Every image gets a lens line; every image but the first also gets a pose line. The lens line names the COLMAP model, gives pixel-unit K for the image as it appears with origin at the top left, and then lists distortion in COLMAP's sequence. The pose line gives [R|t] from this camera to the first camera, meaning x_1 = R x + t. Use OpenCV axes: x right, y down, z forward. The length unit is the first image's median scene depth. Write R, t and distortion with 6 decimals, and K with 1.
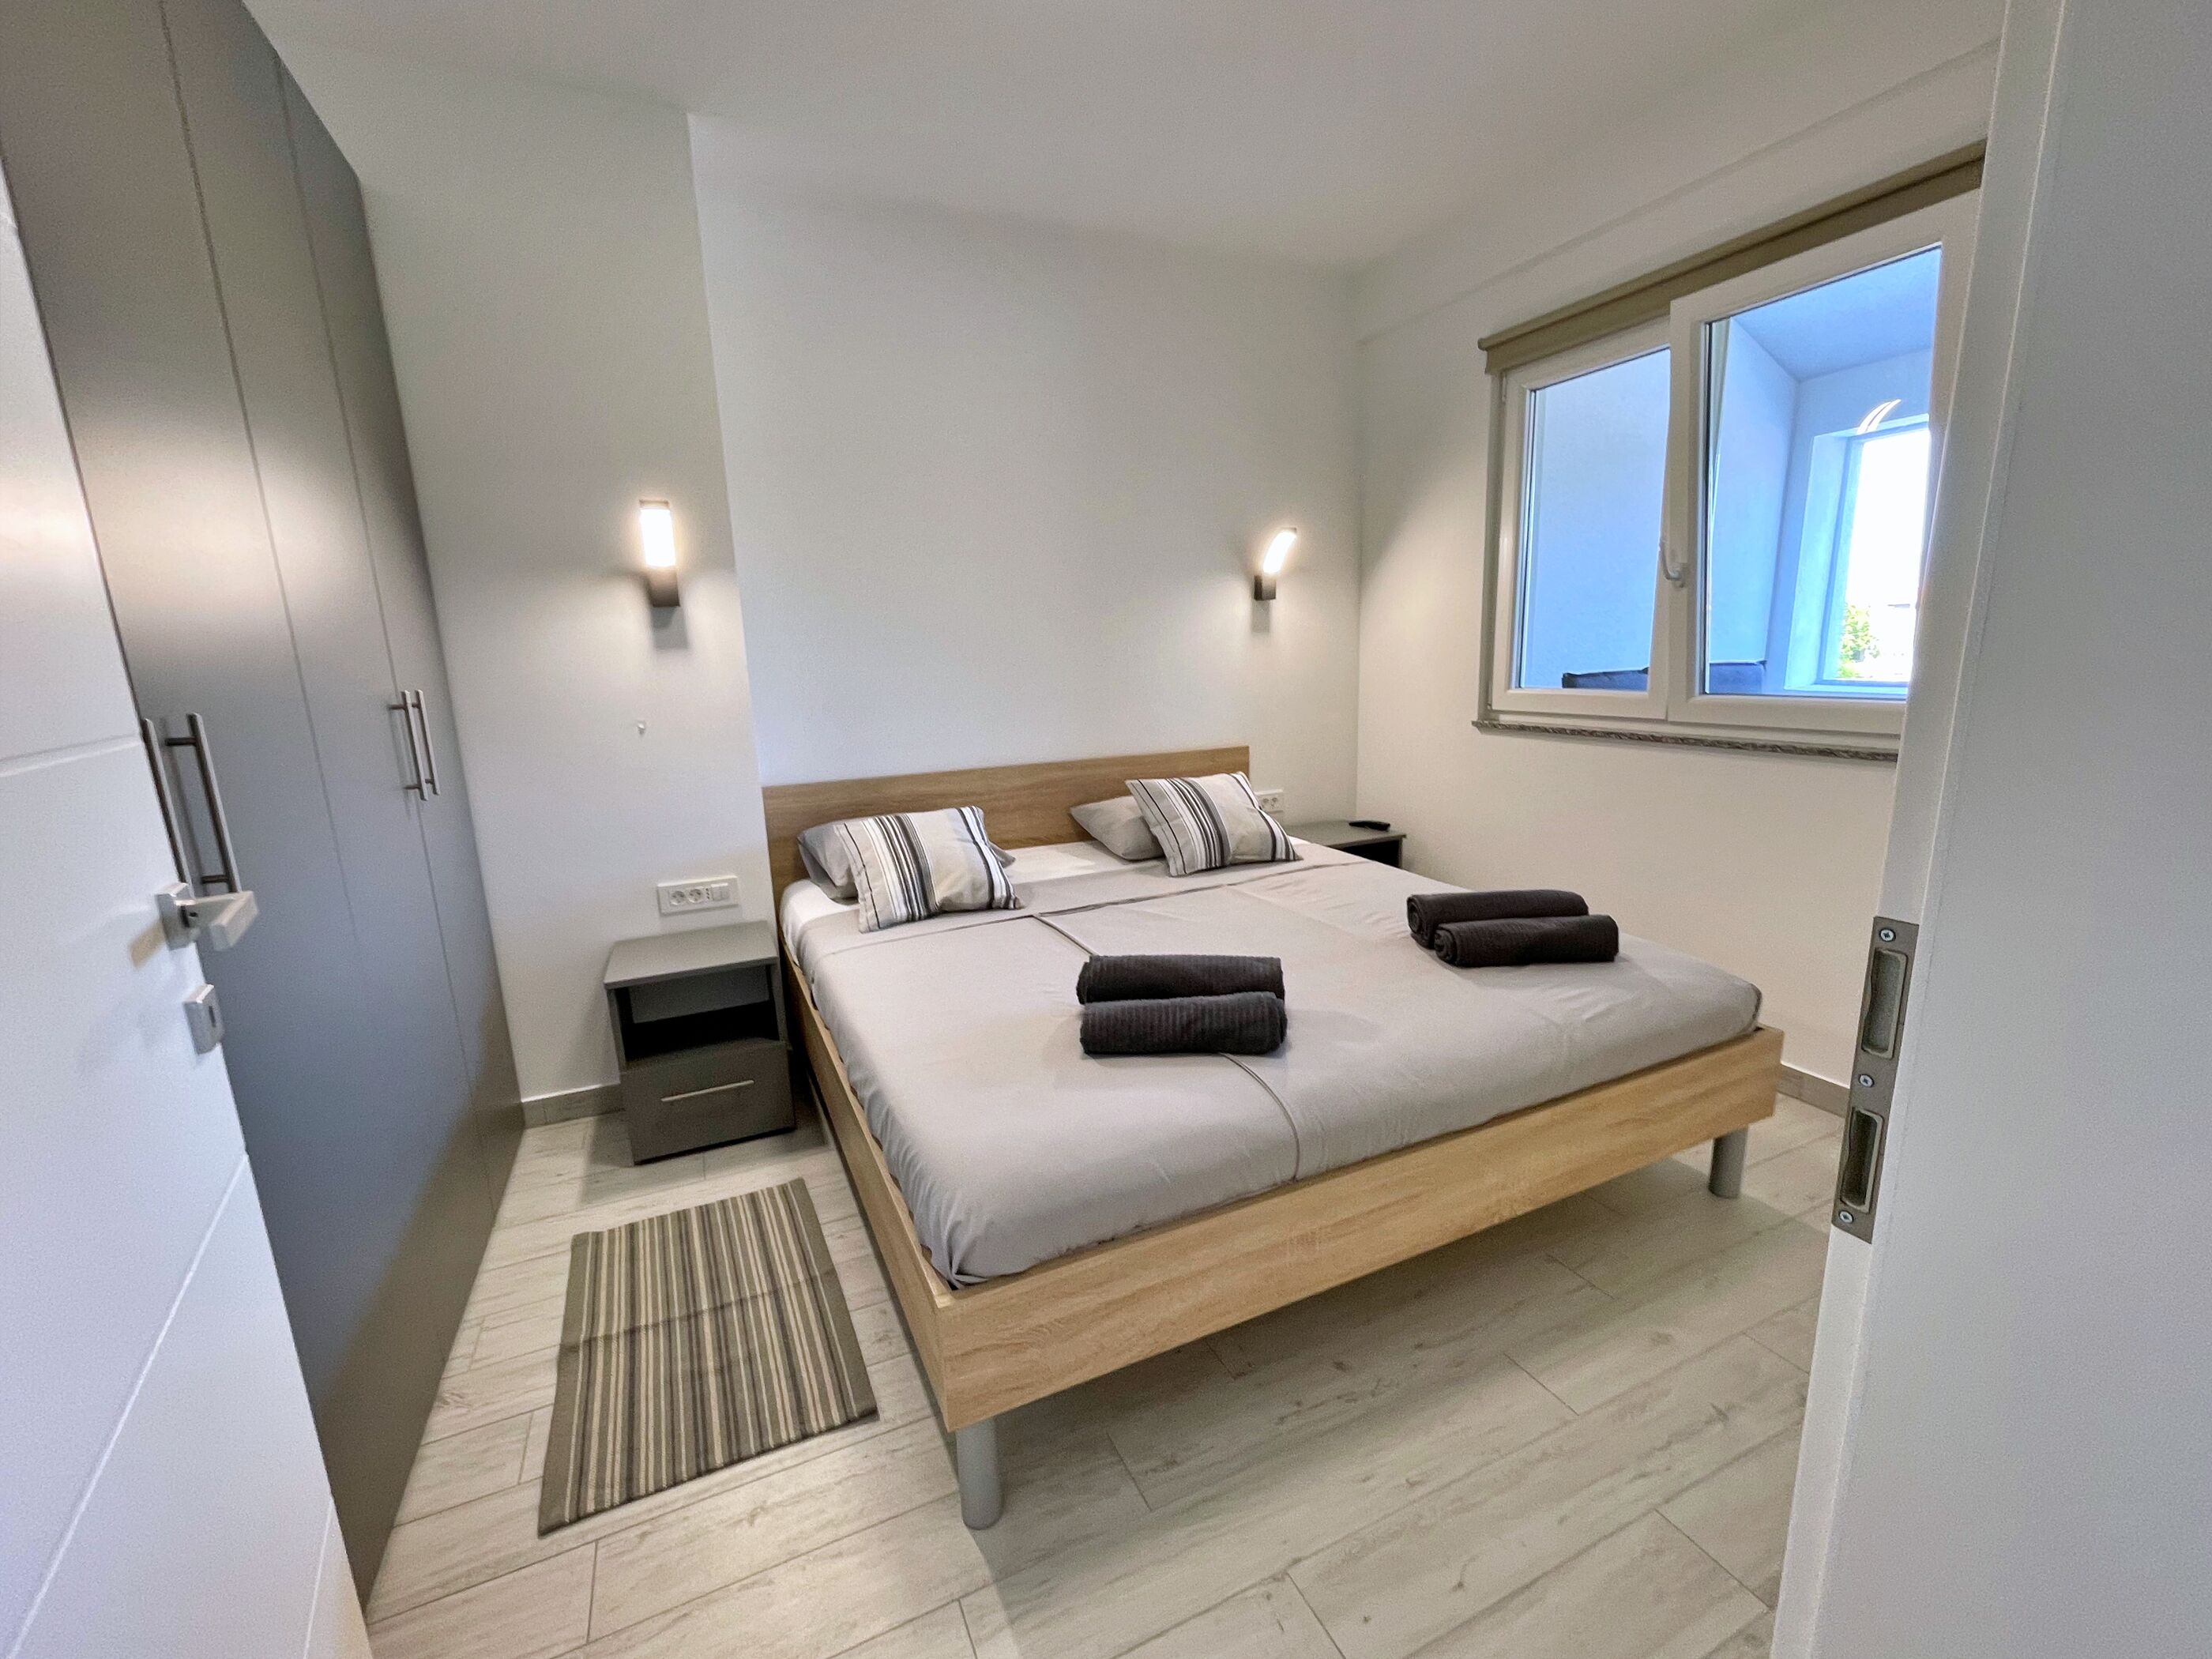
lens RADIAL K [[904.3, 0, 1126.5], [0, 904.3, 829.8], [0, 0, 1]] dist [0.001979, -0.001017]
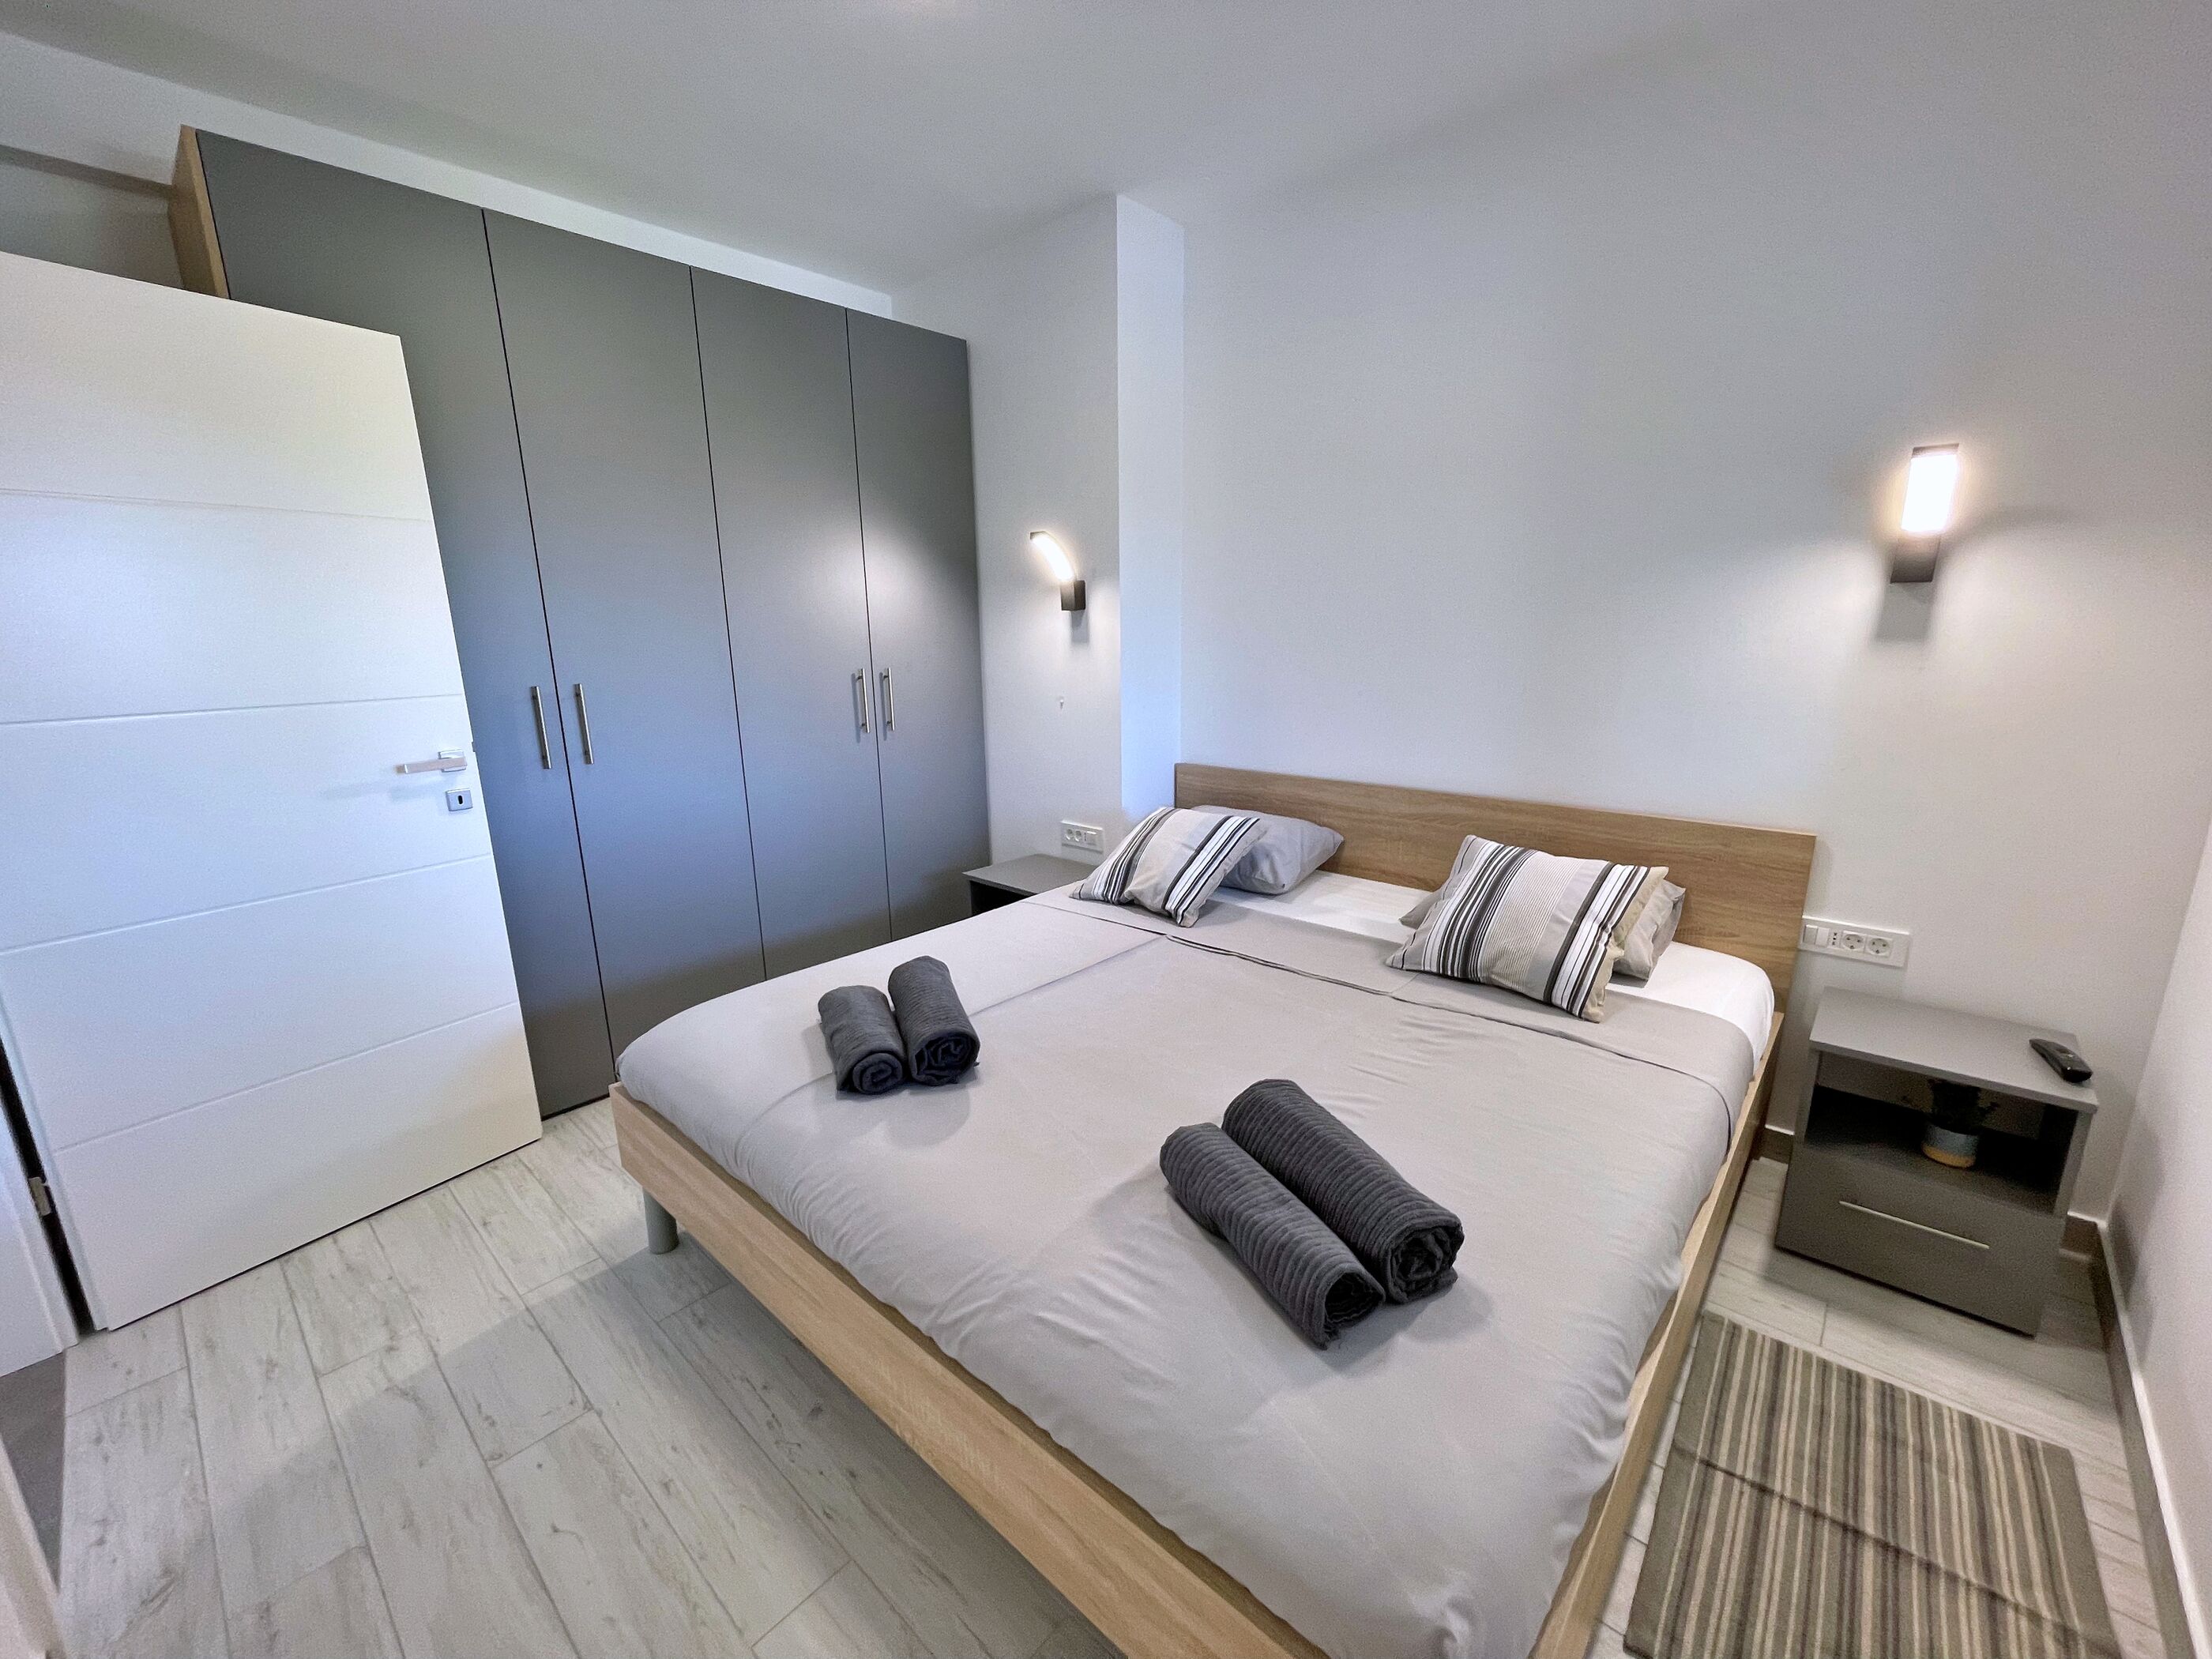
lens RADIAL K [[904.3, 0, 1102.8], [0, 904.3, 830.1], [0, 0, 1]] dist [0.001979, -0.001017]
pose [[0.392228, 0.231700, -0.890209, 0.704983], [-0.184518, 0.967905, 0.170623, -0.167029], [0.901172, 0.097336, 0.422392, 0.511206]]
